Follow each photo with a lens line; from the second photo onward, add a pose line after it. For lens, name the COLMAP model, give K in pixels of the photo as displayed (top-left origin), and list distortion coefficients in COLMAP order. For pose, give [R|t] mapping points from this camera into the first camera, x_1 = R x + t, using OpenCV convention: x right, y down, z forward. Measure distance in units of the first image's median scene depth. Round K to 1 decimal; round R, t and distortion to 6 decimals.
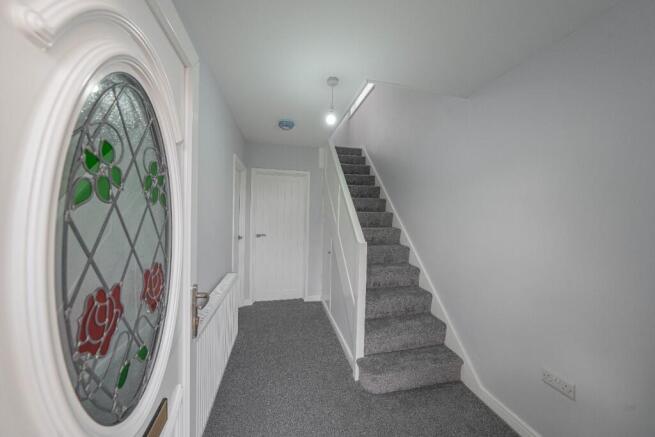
lens RADIAL K [[219.6, 0, 327.7], [0, 219.6, 215.9], [0, 0, 1]] dist [-0.000897, 0.000020]
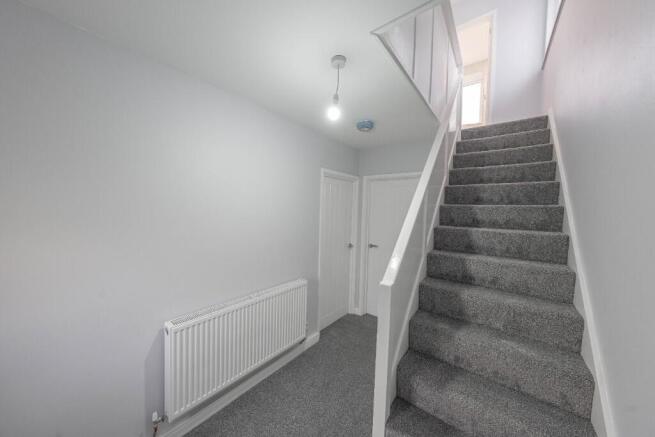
lens RADIAL K [[219.6, 0, 327.7], [0, 219.6, 215.9], [0, 0, 1]] dist [-0.000897, 0.000020]
pose [[0.623159, 0.023774, -0.781734, 0.325274], [-0.031949, 0.999477, 0.004928, -0.041065], [0.781442, 0.021904, 0.623593, 0.270317]]
